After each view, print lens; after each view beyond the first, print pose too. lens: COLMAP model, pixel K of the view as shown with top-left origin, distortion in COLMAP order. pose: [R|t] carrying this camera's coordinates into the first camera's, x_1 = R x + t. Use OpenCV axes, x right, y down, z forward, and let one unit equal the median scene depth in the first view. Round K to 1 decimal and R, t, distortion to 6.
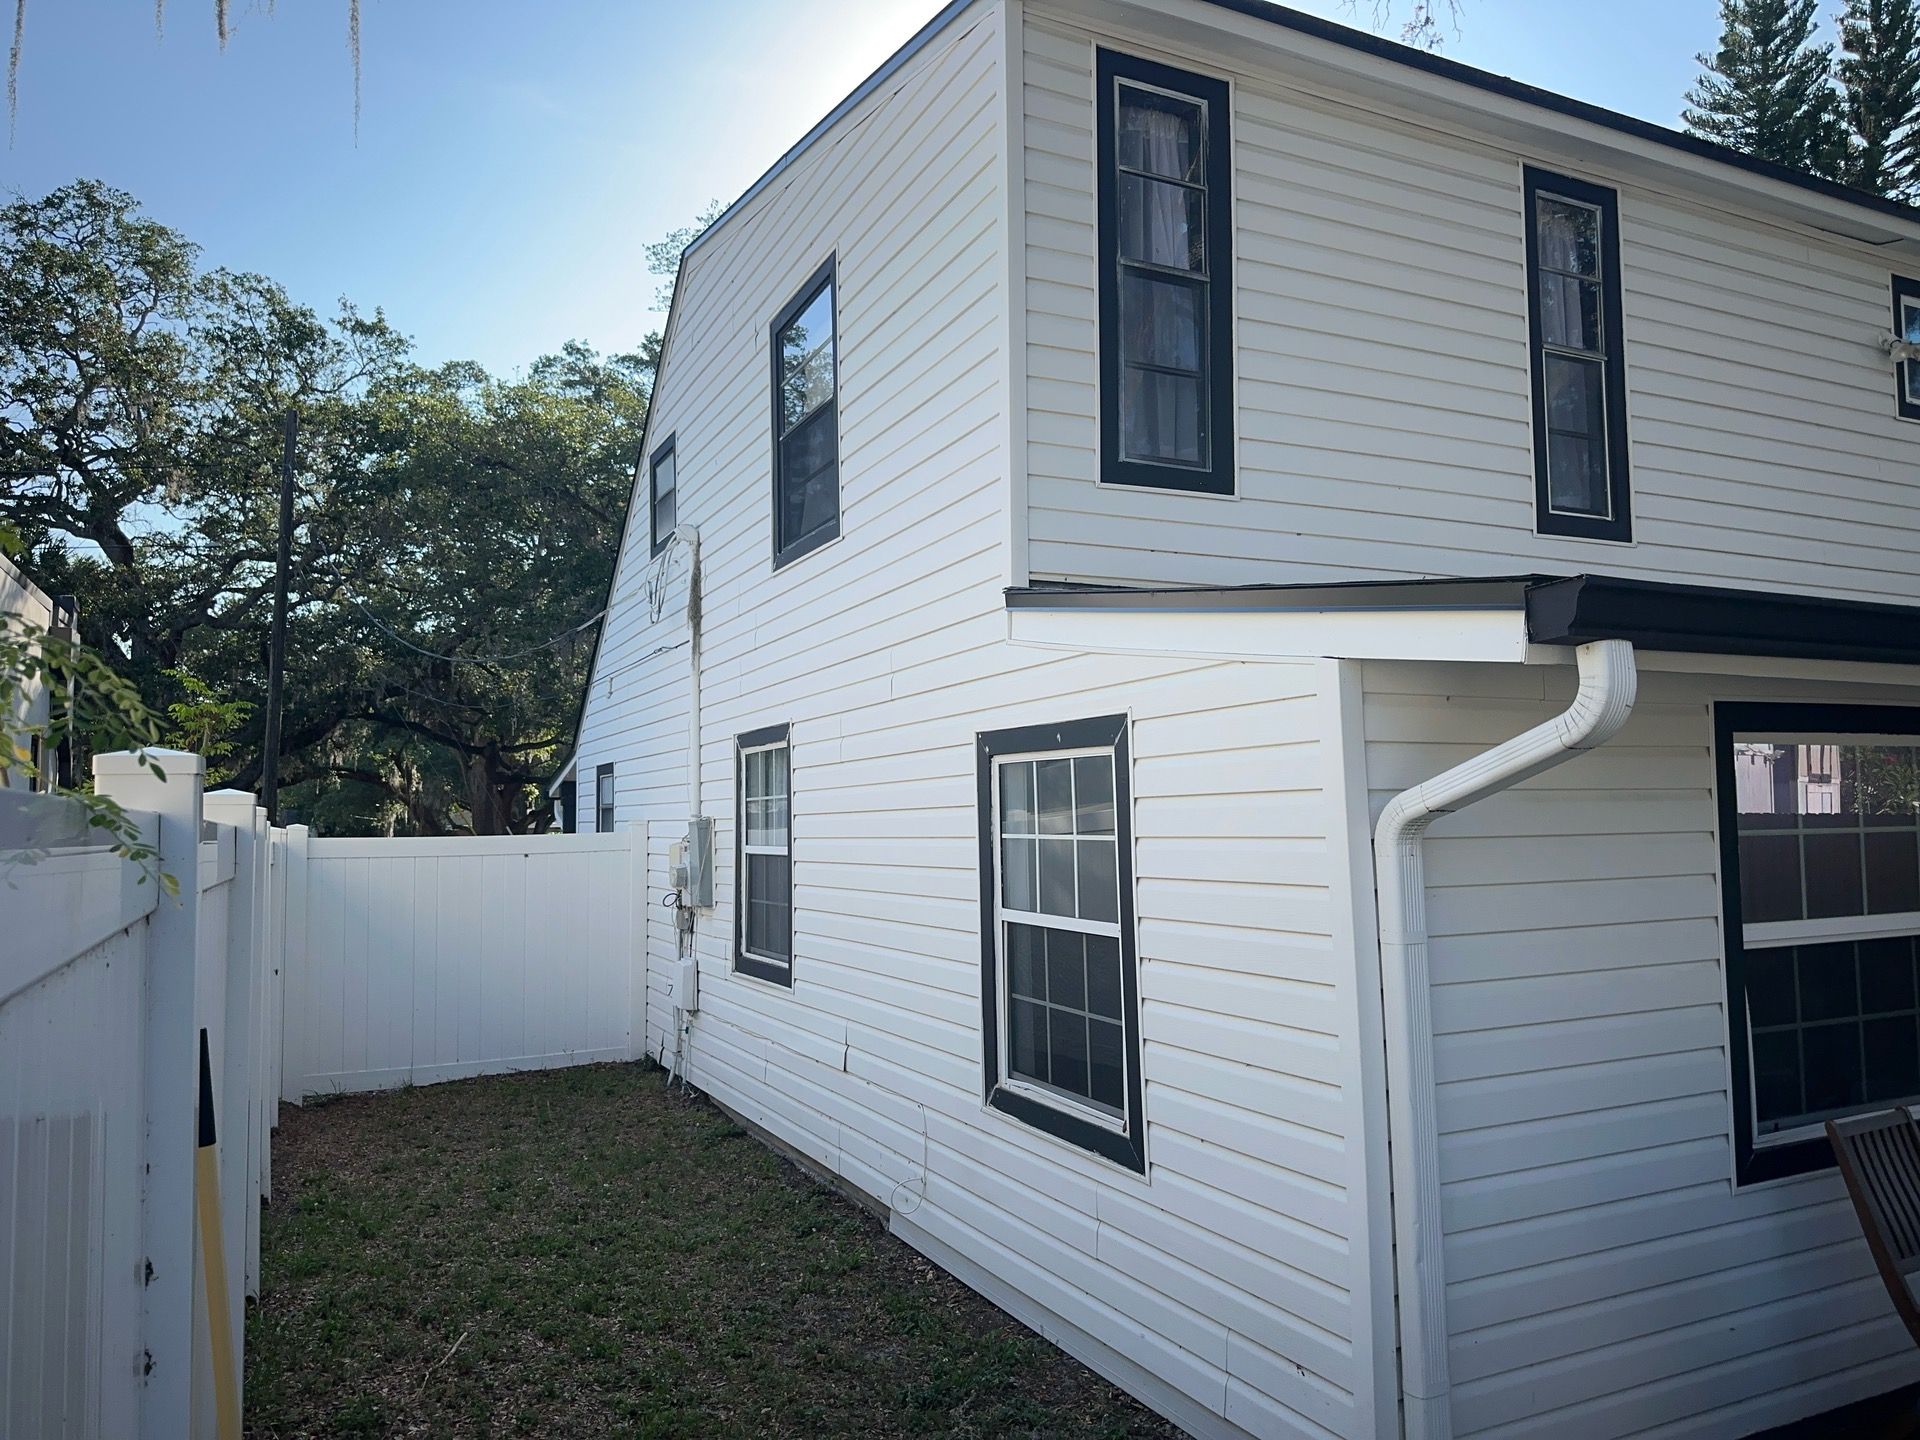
lens RADIAL K [[1352.5, 0, 969.5], [0, 1352.5, 722.1], [0, 0, 1]] dist [0.062883, -0.066022]
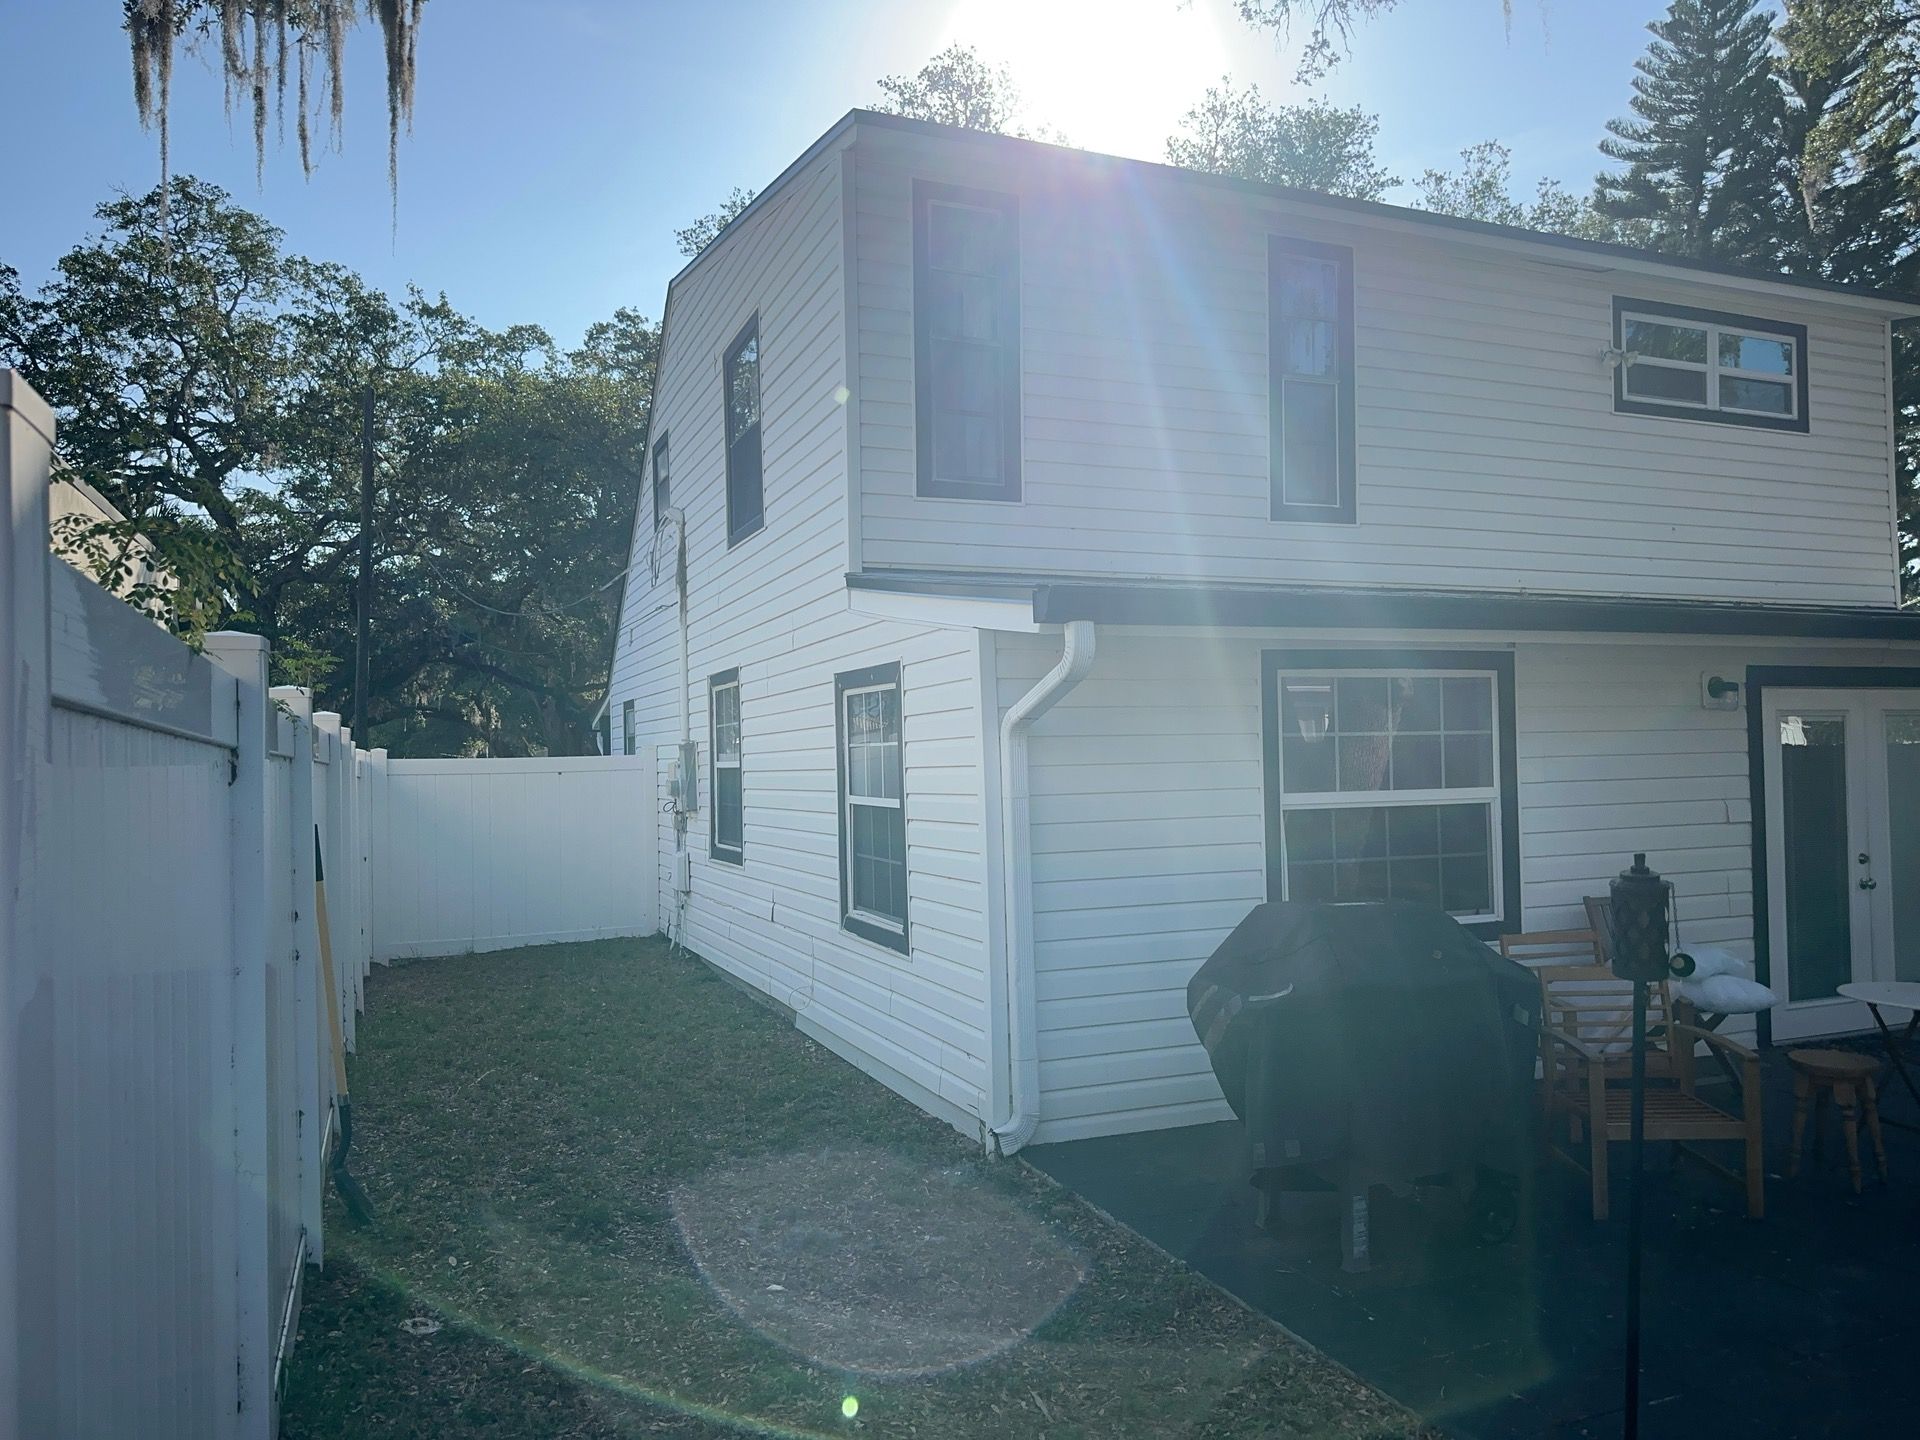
lens RADIAL K [[1352.5, 0, 977.3], [0, 1352.5, 718.8], [0, 0, 1]] dist [0.062883, -0.066022]
pose [[0.998653, -0.009065, -0.051079, 0.130008], [0.011350, 0.998939, 0.044626, -0.003798], [0.050621, -0.045146, 0.997697, -0.239033]]
